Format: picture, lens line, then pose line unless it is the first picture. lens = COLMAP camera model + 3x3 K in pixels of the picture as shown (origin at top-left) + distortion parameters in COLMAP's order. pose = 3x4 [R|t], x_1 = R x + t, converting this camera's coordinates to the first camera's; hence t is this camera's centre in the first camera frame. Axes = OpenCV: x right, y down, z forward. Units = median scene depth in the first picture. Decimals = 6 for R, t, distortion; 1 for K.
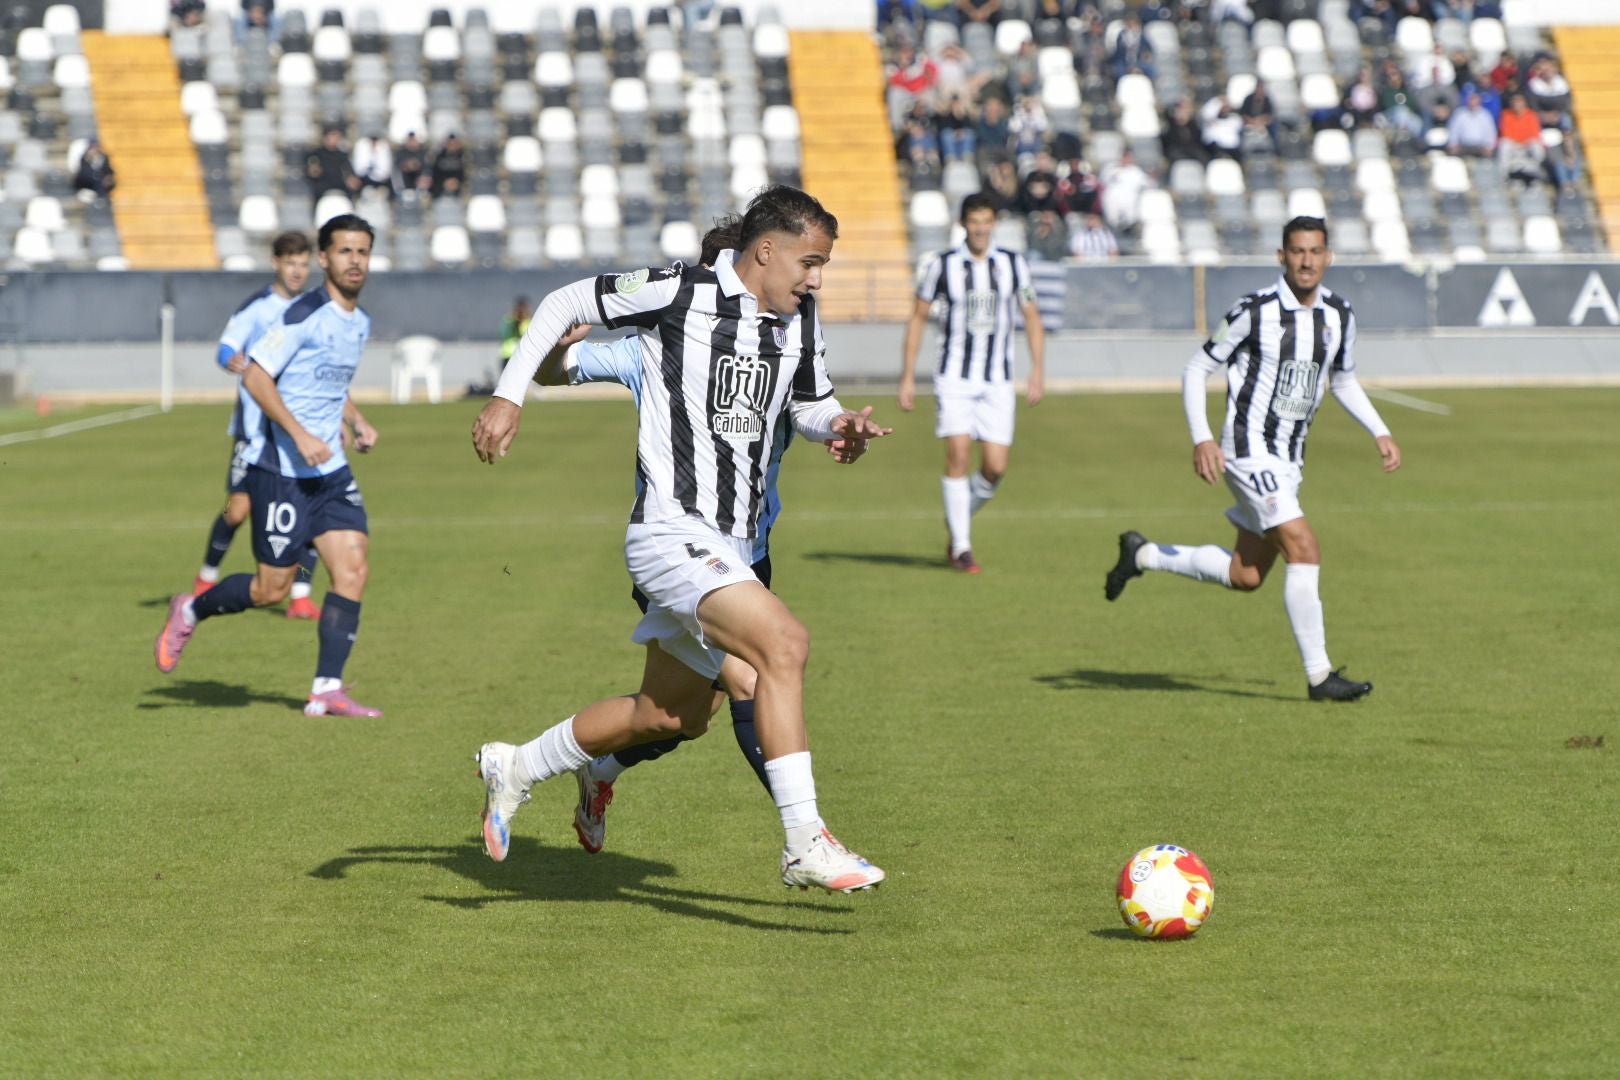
lens RADIAL K [[11041.8, 0, 810.0], [0, 11041.8, 540.0], [0, 0, 1]] dist [-0.410990, 8.686404]
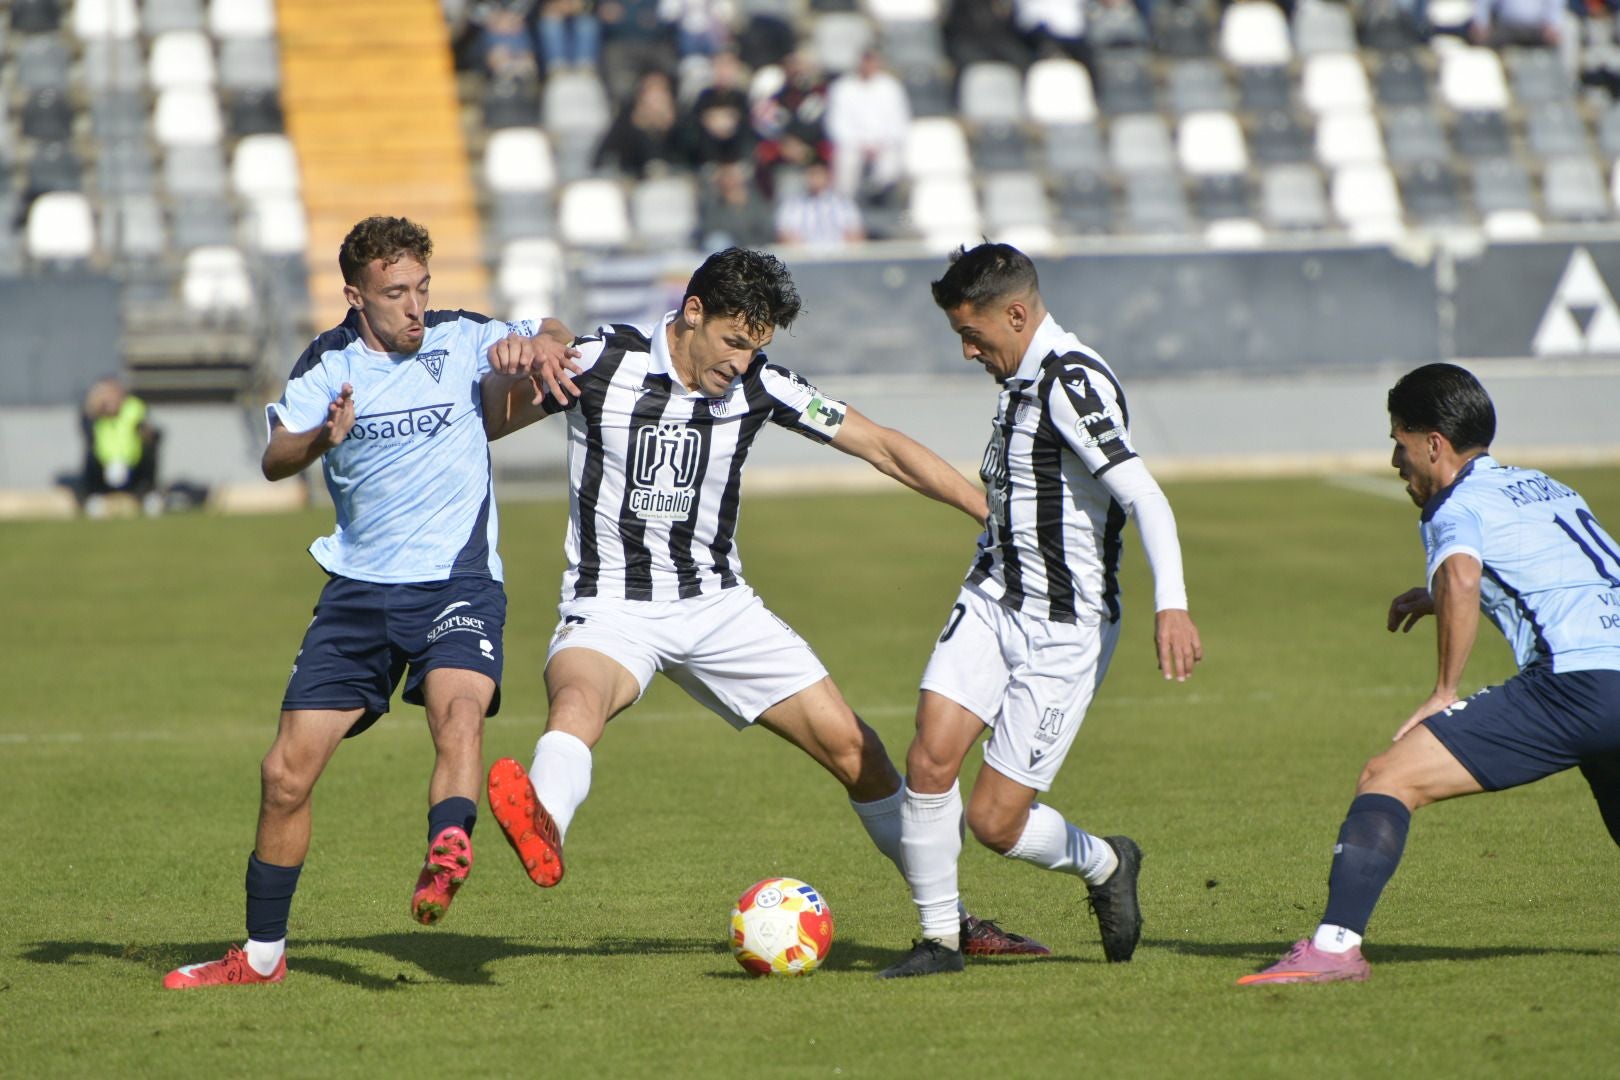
lens RADIAL K [[11041.8, 0, 810.0], [0, 11041.8, 540.0], [0, 0, 1]] dist [-0.410990, 8.686404]
pose [[0.999829, -0.018511, 0.000143, 0.024811], [0.018511, 0.999811, -0.005865, -0.007829], [-0.000035, 0.005867, 0.999983, 0.455950]]
